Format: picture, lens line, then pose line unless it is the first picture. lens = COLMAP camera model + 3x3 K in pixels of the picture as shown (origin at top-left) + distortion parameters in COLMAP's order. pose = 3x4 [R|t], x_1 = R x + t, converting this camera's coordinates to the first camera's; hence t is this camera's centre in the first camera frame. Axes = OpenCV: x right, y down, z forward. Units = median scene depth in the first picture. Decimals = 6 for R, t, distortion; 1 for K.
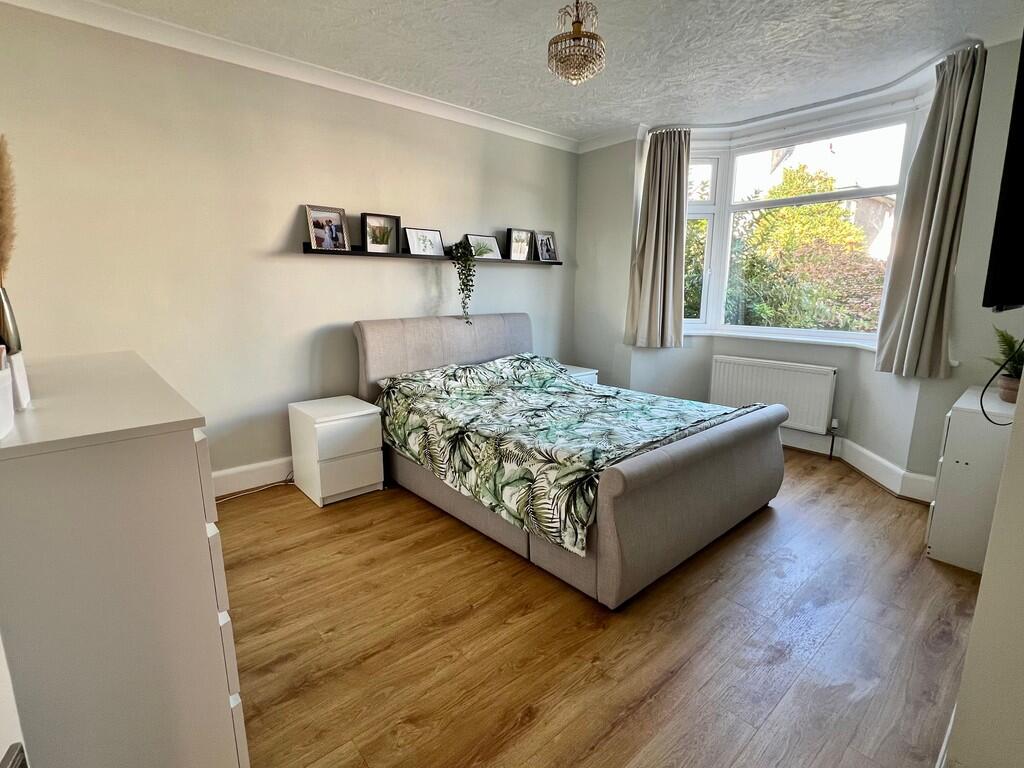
lens RADIAL K [[493.8, 0, 511.4], [0, 493.8, 387.1], [0, 0, 1]] dist [-0.000832, 0.000124]
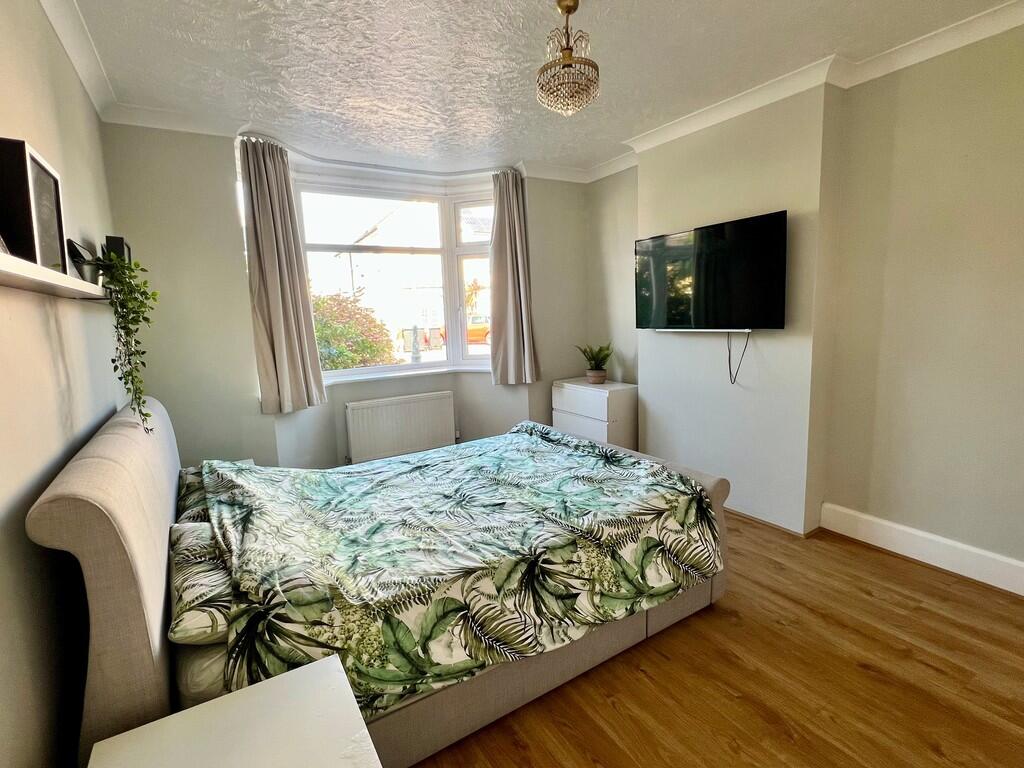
lens RADIAL K [[493.8, 0, 511.7], [0, 493.8, 381.0], [0, 0, 1]] dist [-0.000832, 0.000124]
pose [[0.165881, -0.148818, 0.974852, -0.724723], [0.232131, 0.966662, 0.108069, -0.225334], [-0.958436, 0.208367, 0.194896, 0.869949]]
